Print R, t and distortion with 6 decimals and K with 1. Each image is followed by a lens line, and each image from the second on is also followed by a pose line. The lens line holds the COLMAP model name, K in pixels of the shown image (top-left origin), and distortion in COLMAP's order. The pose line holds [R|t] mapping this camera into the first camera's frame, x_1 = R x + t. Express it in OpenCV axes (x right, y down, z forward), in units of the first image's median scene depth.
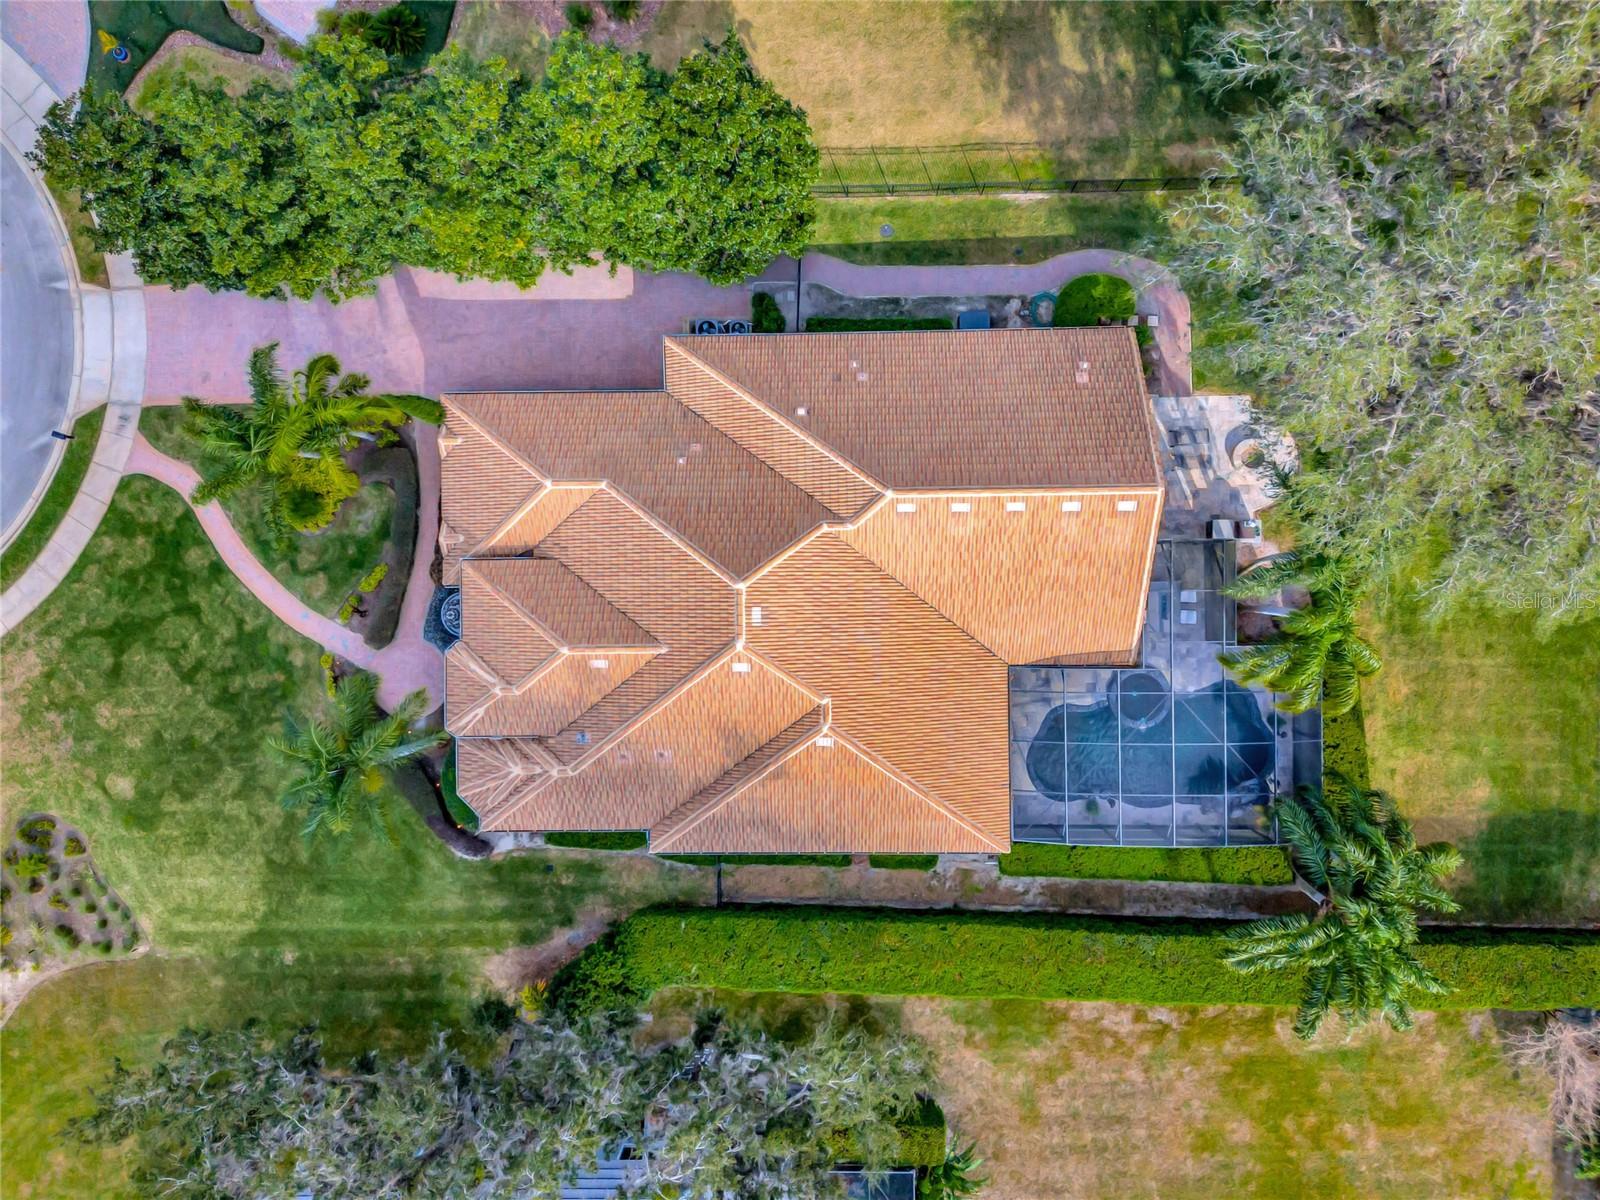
lens RADIAL K [[1174.0, 0, 800.0], [0, 1174.0, 600.0], [0, 0, 1]] dist [0.071978, -0.085896]
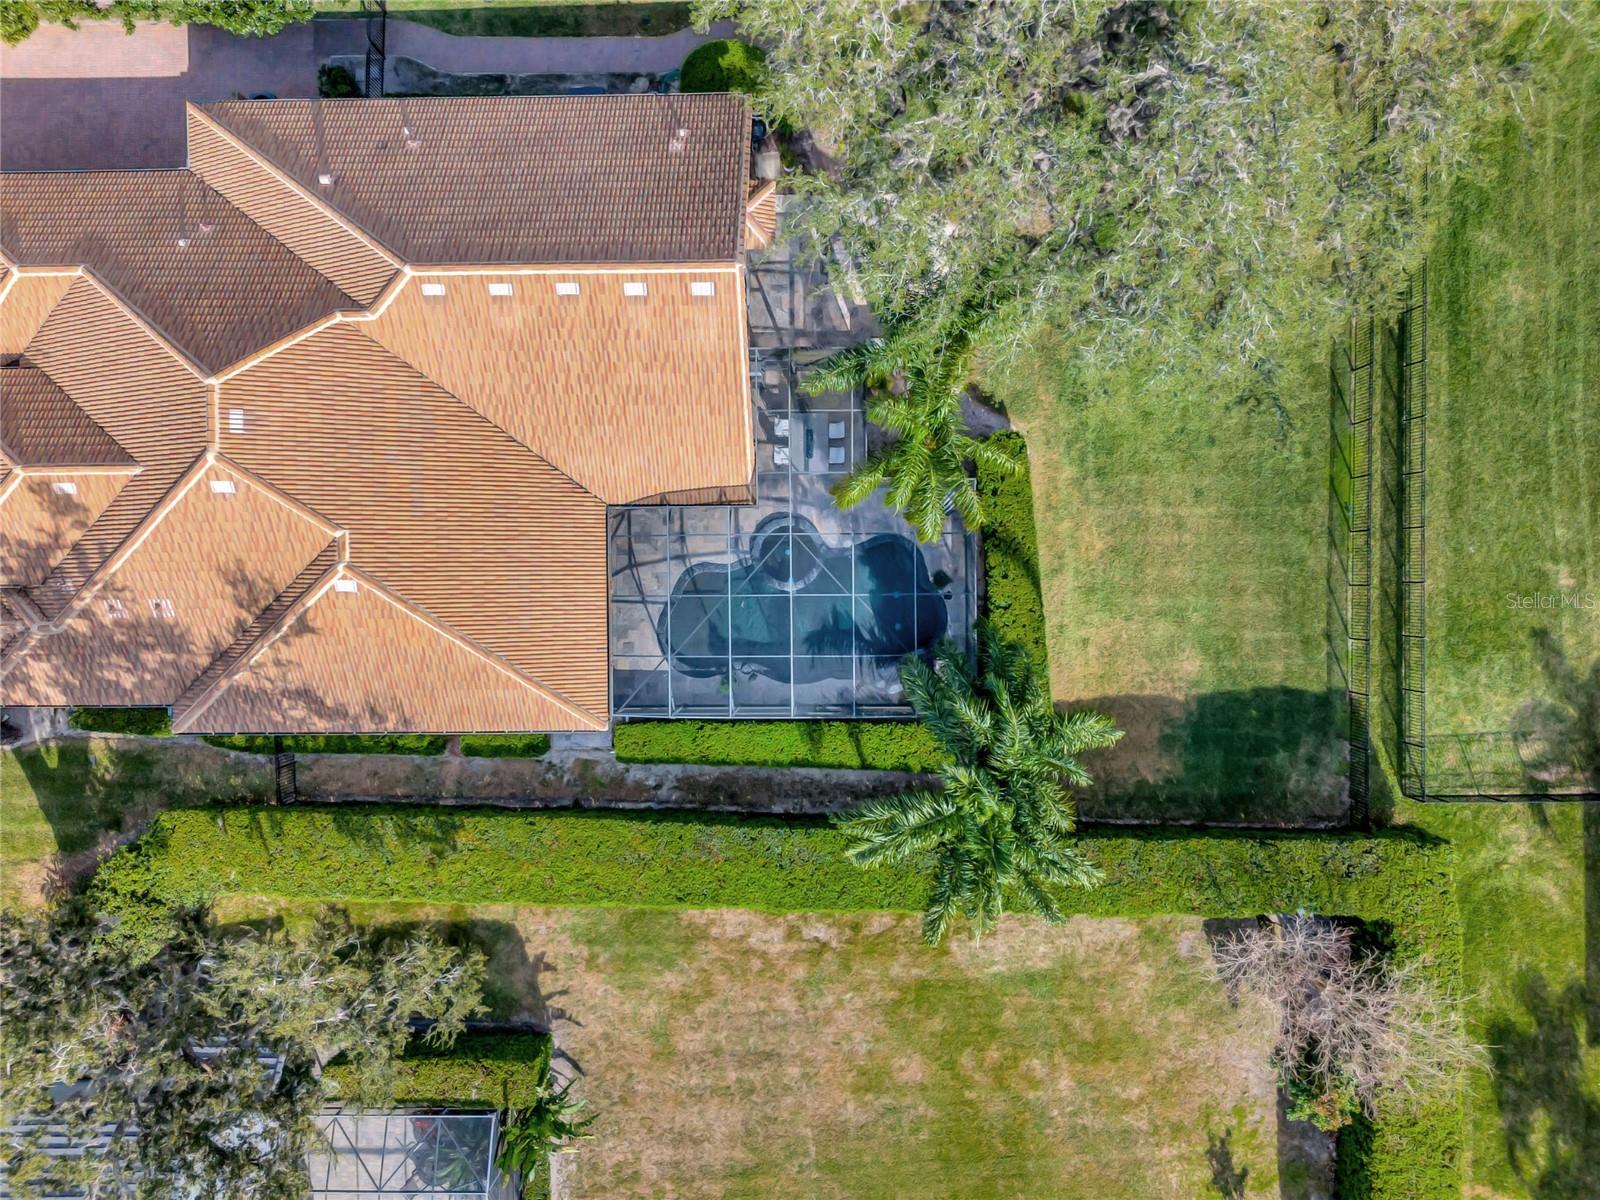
lens RADIAL K [[1216.6, 0, 710.8], [0, 1216.6, 562.5], [0, 0, 1]] dist [0.080059, -0.141079]
pose [[0.999978, 0.001950, 0.006393, 0.226385], [-0.001951, 0.999998, 0.000062, 0.088573], [-0.006393, -0.000075, 0.999980, 0.130908]]
